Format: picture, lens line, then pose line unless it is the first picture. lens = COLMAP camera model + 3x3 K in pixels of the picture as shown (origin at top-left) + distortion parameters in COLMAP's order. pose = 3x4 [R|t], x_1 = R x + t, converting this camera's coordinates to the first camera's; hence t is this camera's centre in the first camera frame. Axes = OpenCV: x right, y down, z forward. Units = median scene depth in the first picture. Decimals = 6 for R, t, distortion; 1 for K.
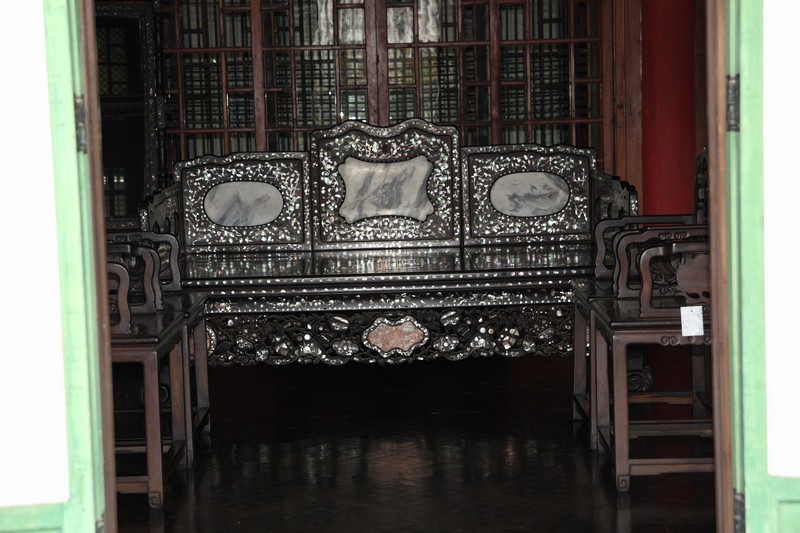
lens RADIAL K [[1628.5, 0, 399.9], [0, 1628.5, 266.5], [0, 0, 1]] dist [0.219645, 0.000000]
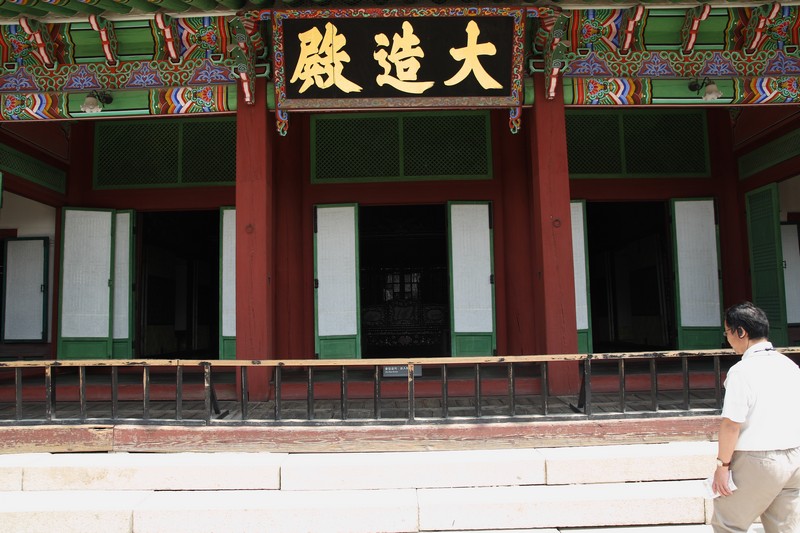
lens RADIAL K [[617.7, 0, 399.8], [0, 617.7, 267.5], [0, 0, 1]] dist [-0.035786, 0.000162]
pose [[0.999688, 0.006206, -0.024183, 0.021180], [-0.010539, 0.982978, -0.183422, 0.144086], [0.022633, 0.183620, 0.982737, -0.717802]]
